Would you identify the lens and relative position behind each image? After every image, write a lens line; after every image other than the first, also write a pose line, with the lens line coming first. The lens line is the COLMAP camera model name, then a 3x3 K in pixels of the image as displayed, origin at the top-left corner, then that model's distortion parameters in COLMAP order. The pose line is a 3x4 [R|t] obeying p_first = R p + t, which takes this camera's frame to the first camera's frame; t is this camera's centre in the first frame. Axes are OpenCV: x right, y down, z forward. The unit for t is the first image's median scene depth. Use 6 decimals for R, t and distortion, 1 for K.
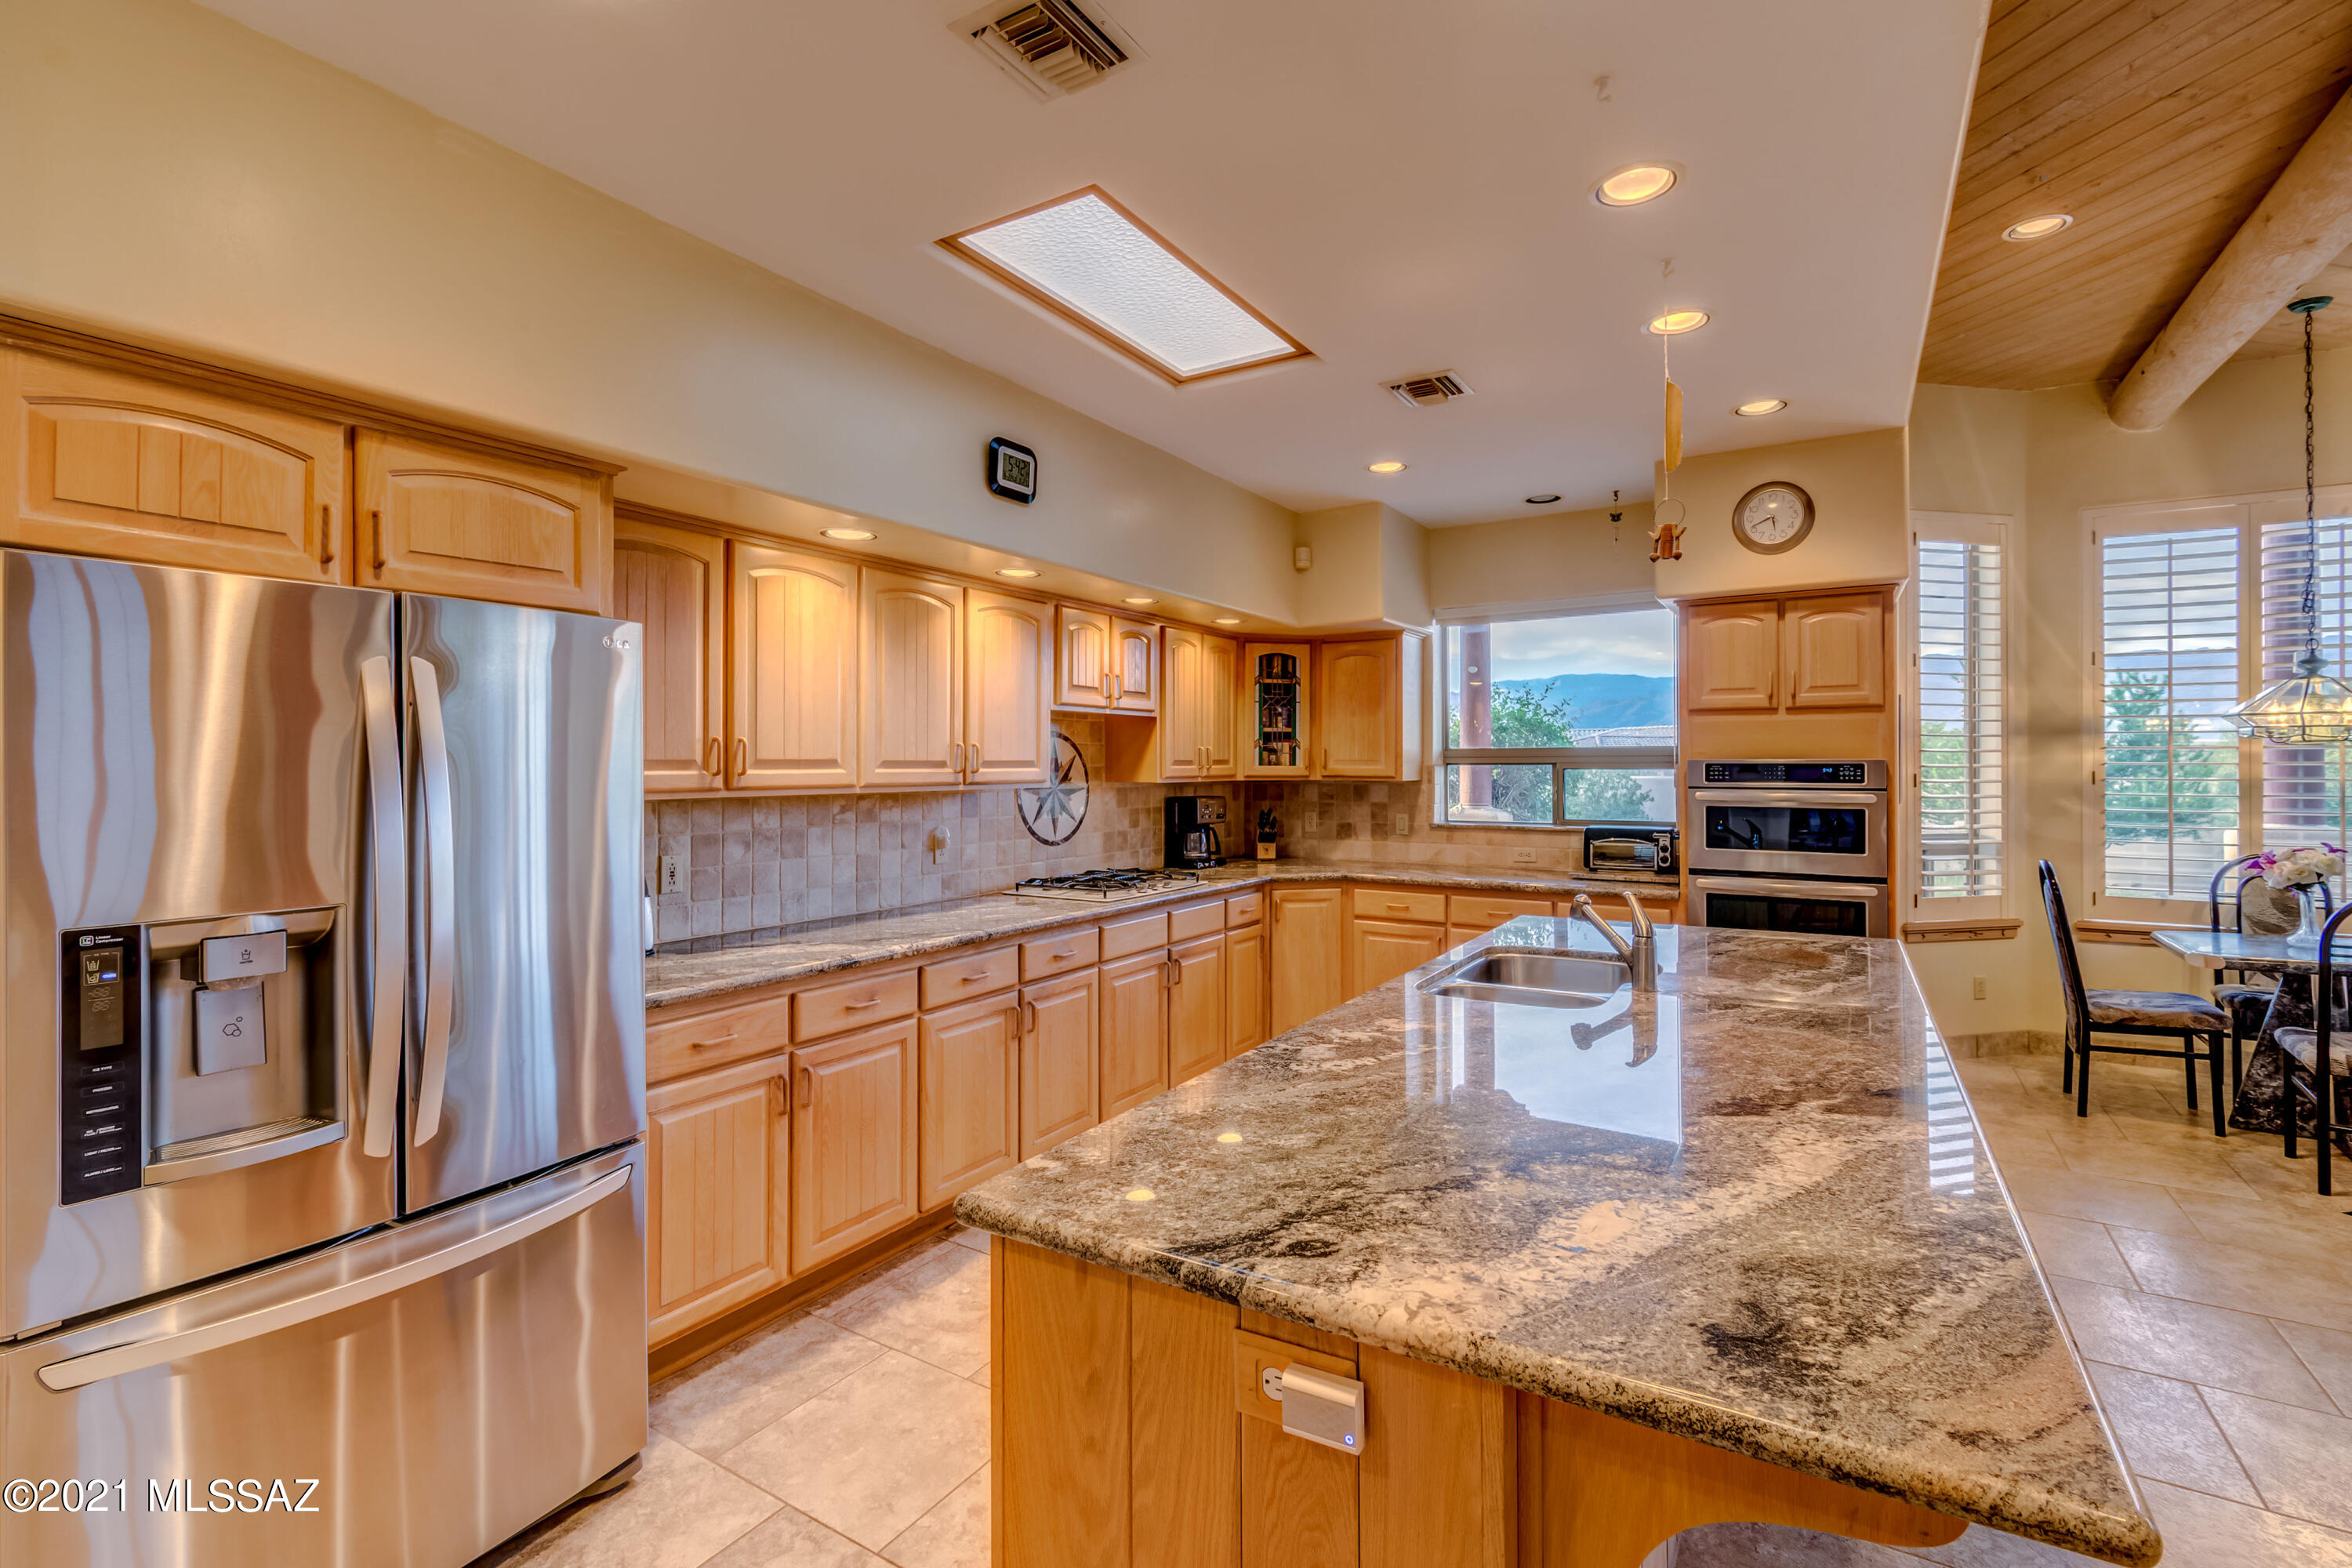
lens RADIAL K [[1049.7, 0, 1186.8], [0, 1049.7, 760.4], [0, 0, 1]] dist [0.004771, -0.001321]
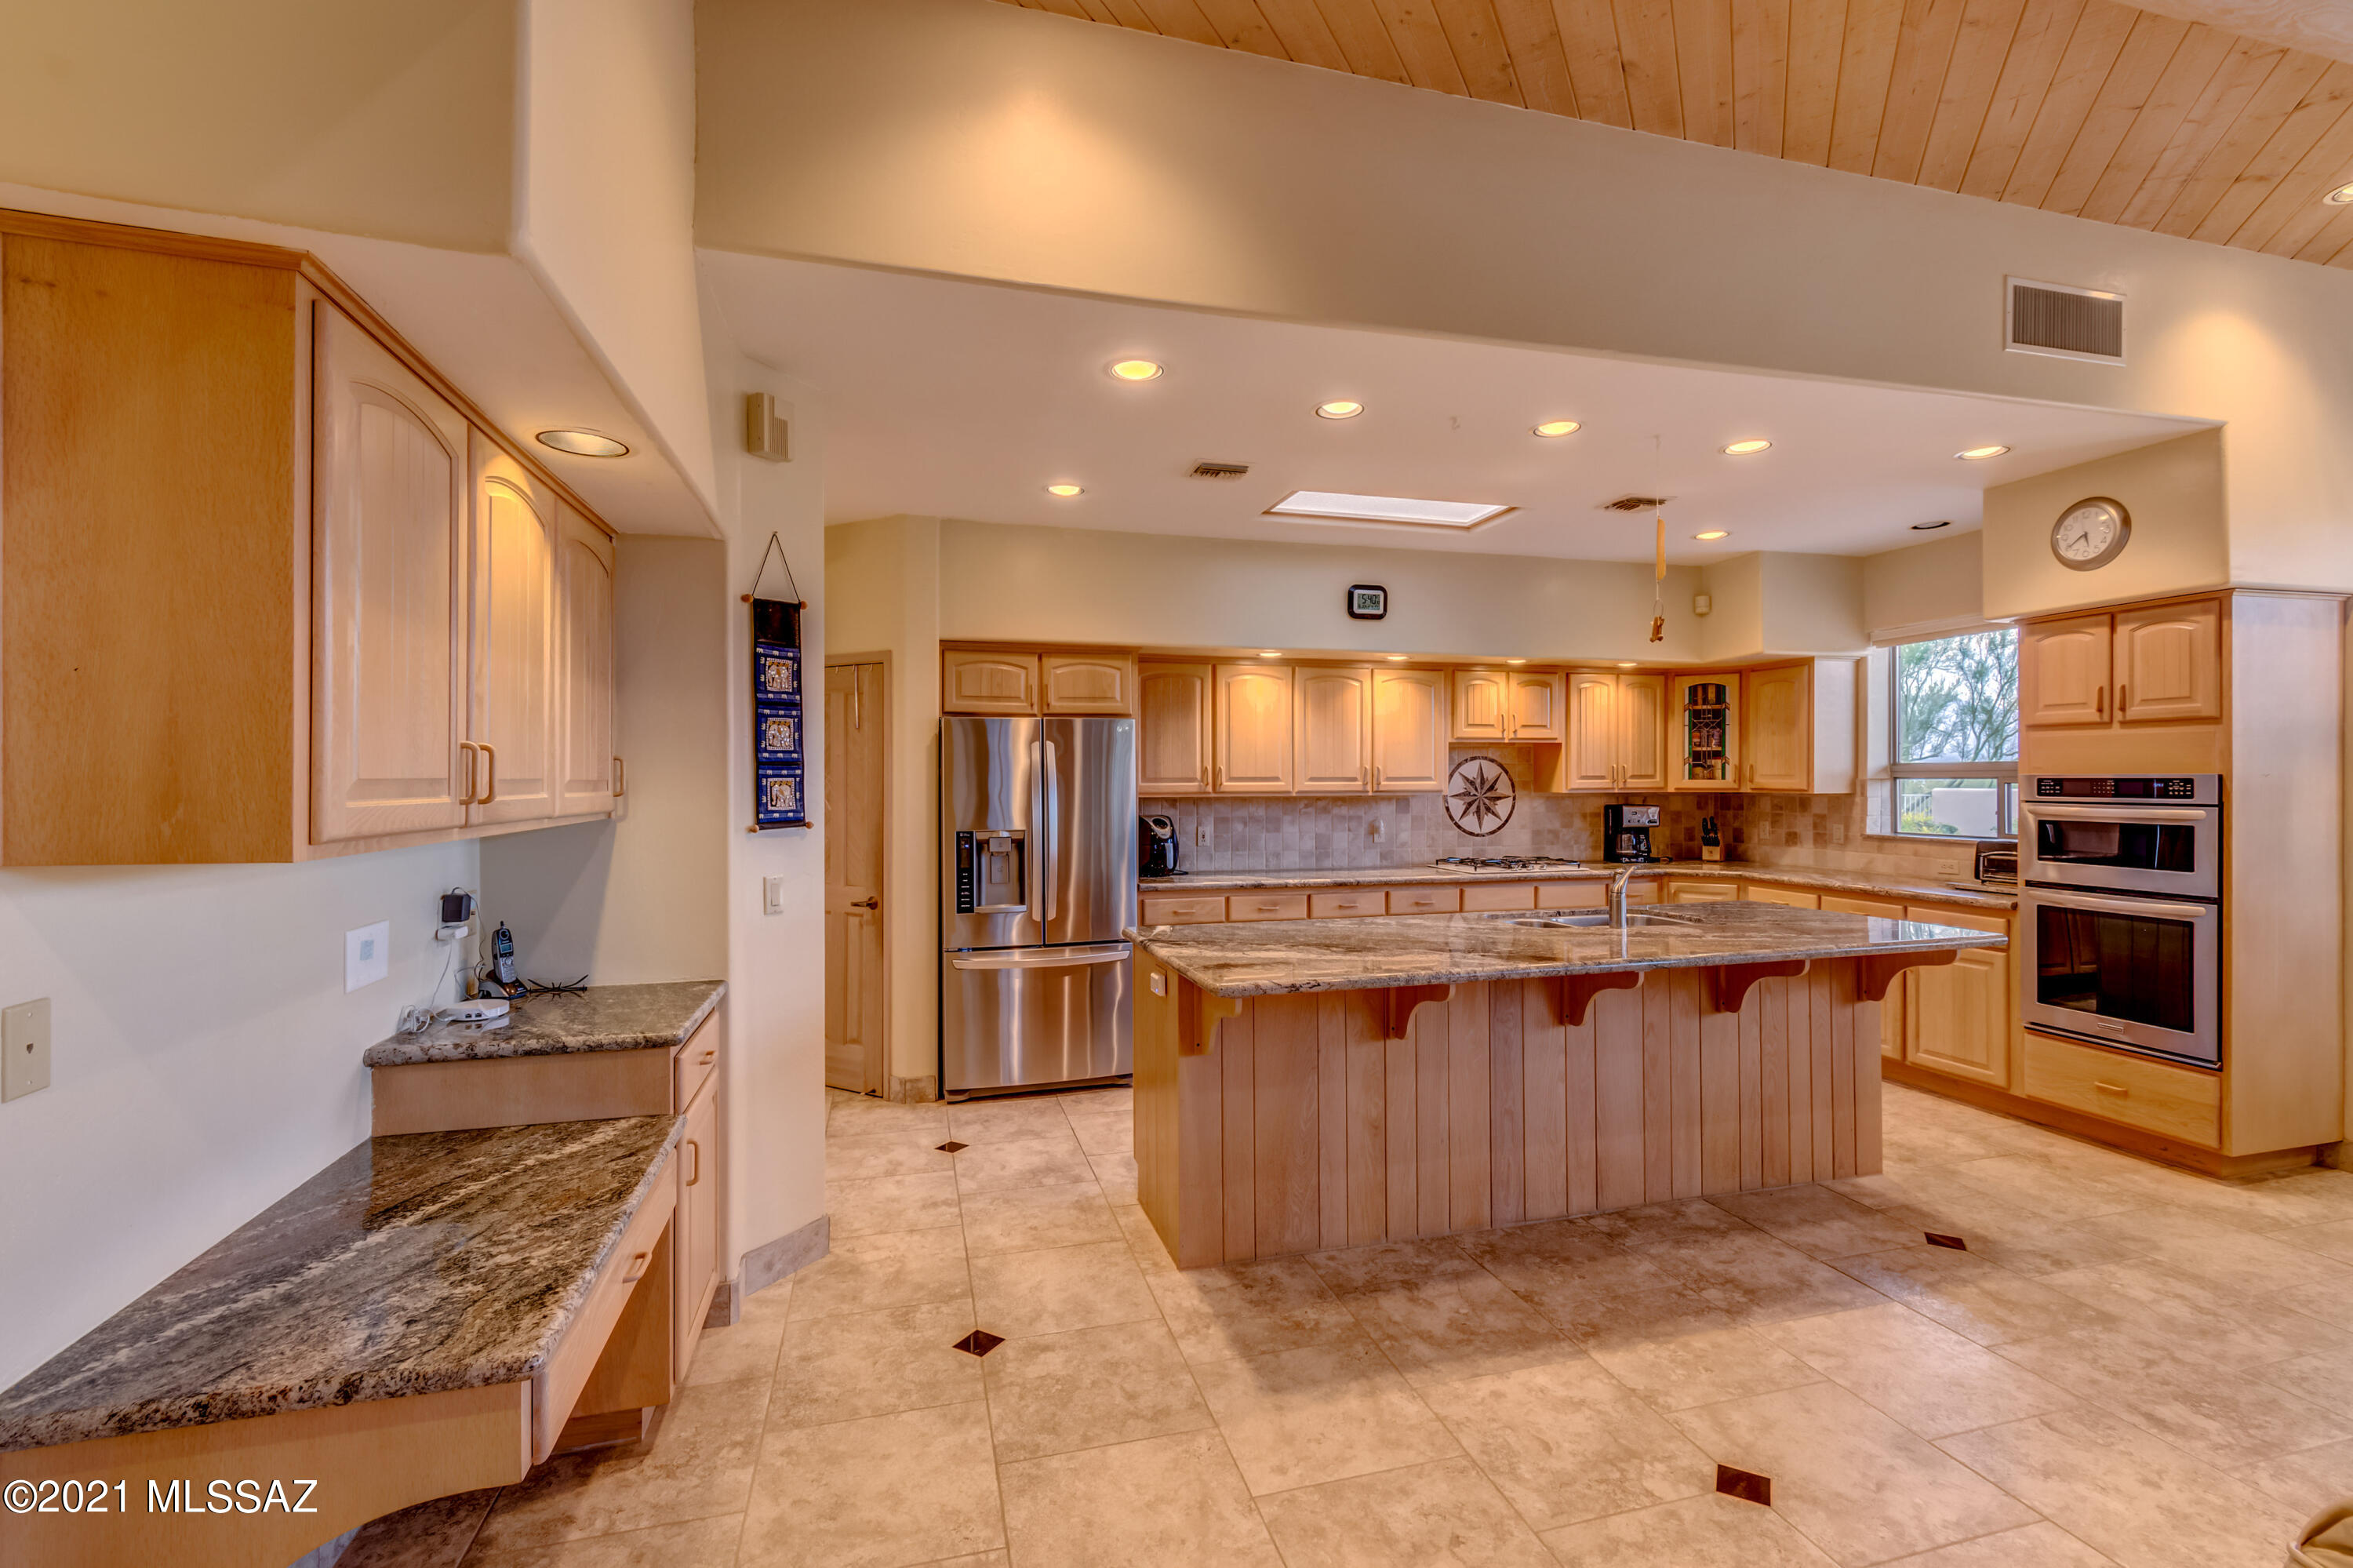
lens RADIAL K [[1050.1, 0, 1191.6], [0, 1050.1, 777.4], [0, 0, 1]] dist [0.004771, -0.001321]
pose [[0.731121, -0.001366, -0.682246, 0.605027], [0.004469, 0.999986, 0.002787, -0.004491], [0.682233, -0.005086, 0.731117, -0.318683]]
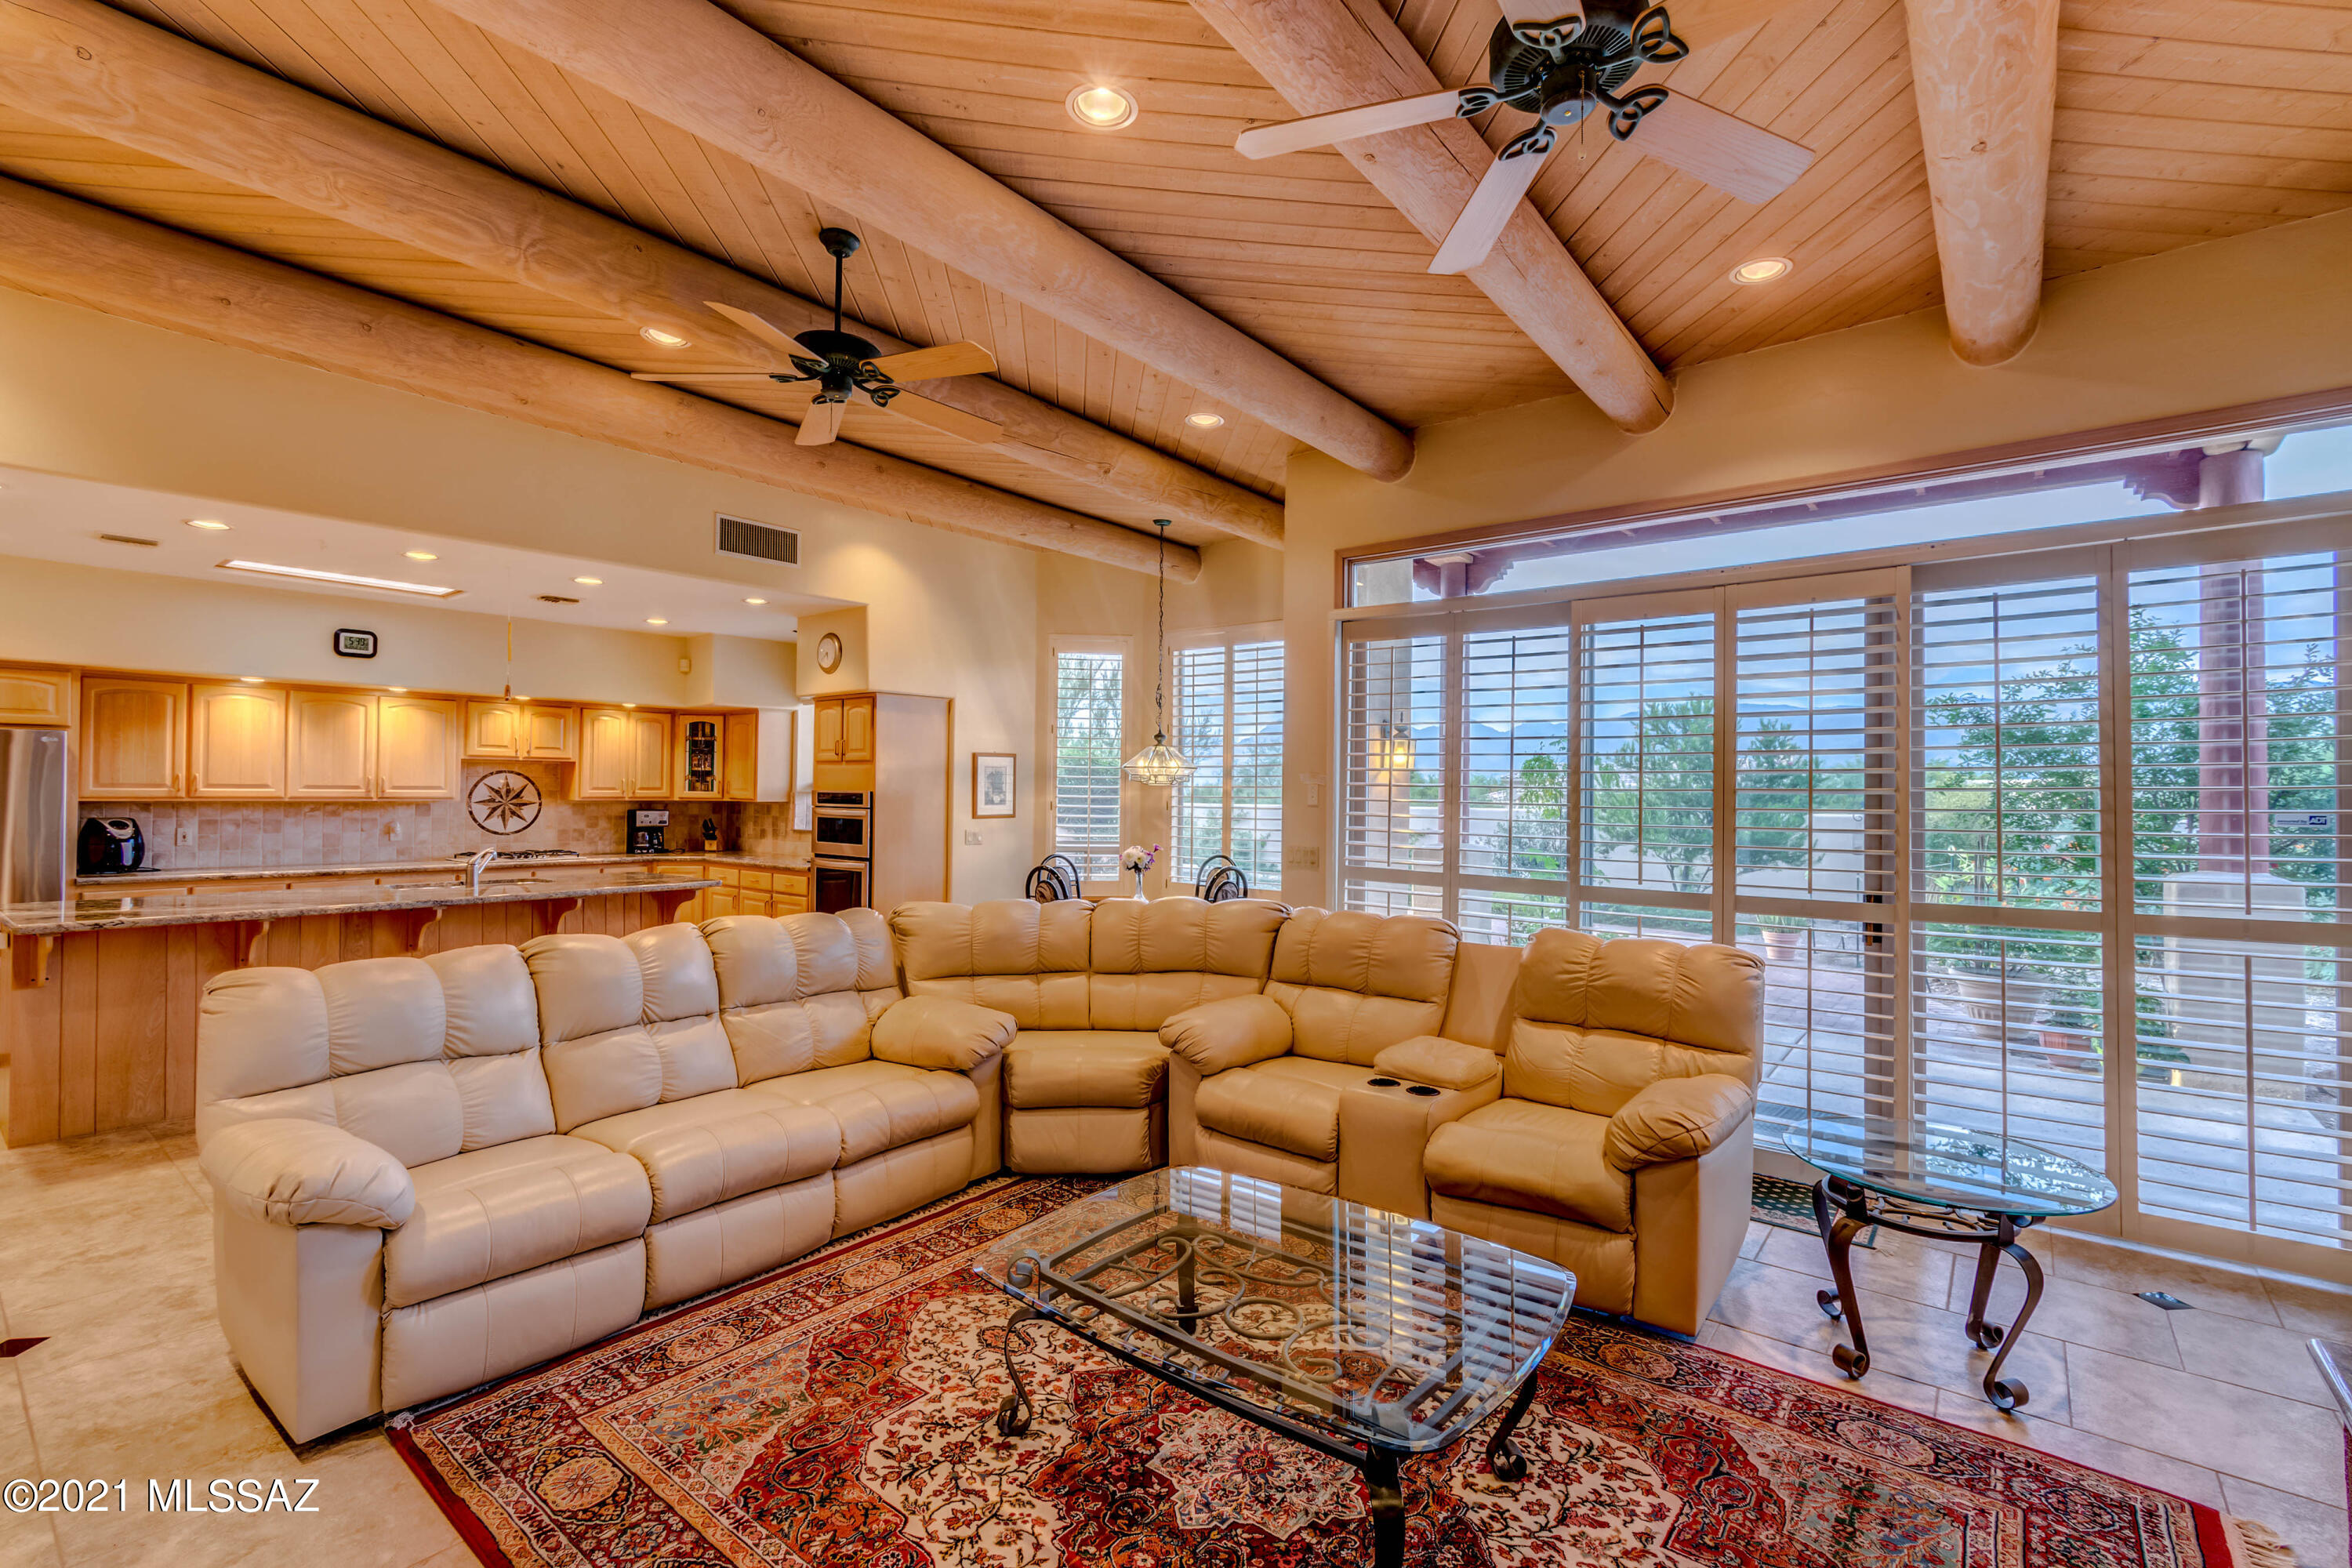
lens RADIAL K [[1049.7, 0, 1215.6], [0, 1049.7, 789.6], [0, 0, 1]] dist [0.004771, -0.001321]
pose [[0.992687, 0.011811, -0.120137, 1.385127], [-0.011801, 0.999930, 0.000796, -0.011258], [0.120138, 0.000628, 0.992757, -0.658307]]
